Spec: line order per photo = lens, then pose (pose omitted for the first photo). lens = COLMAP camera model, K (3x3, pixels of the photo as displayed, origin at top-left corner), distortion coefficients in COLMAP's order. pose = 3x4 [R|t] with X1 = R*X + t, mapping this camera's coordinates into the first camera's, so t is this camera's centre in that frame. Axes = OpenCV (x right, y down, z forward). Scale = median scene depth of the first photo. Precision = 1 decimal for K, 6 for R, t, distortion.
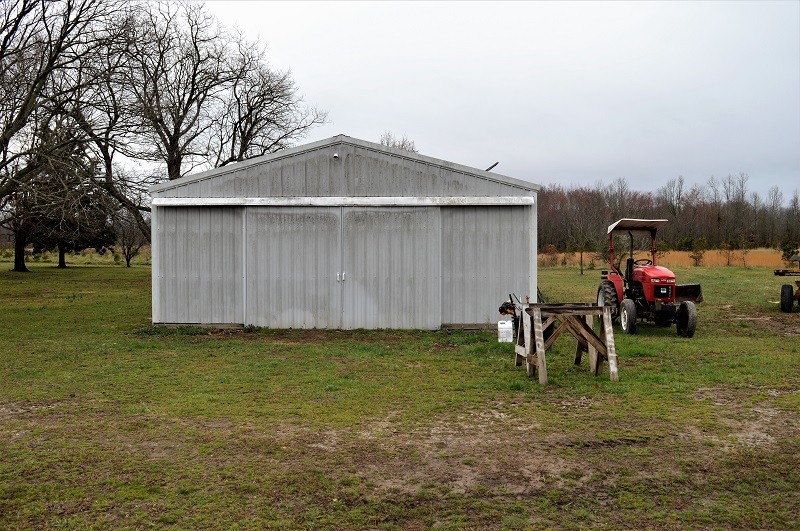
lens RADIAL K [[641.1, 0, 391.5], [0, 641.1, 249.2], [0, 0, 1]] dist [-0.125870, 0.035968]
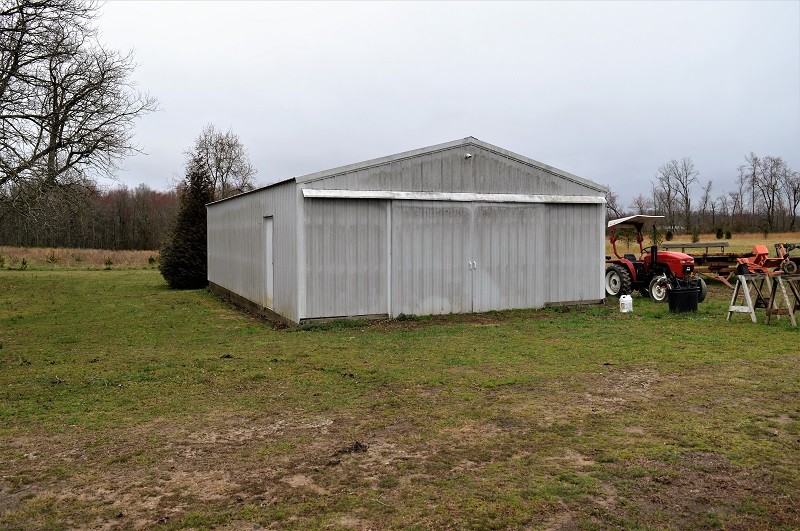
lens RADIAL K [[641.1, 0, 391.5], [0, 641.1, 249.2], [0, 0, 1]] dist [-0.125870, 0.035968]
pose [[0.906210, -0.015032, 0.422560, -0.672162], [0.012679, 0.999885, 0.008379, 0.004262], [-0.422637, -0.002235, 0.906296, 0.055967]]
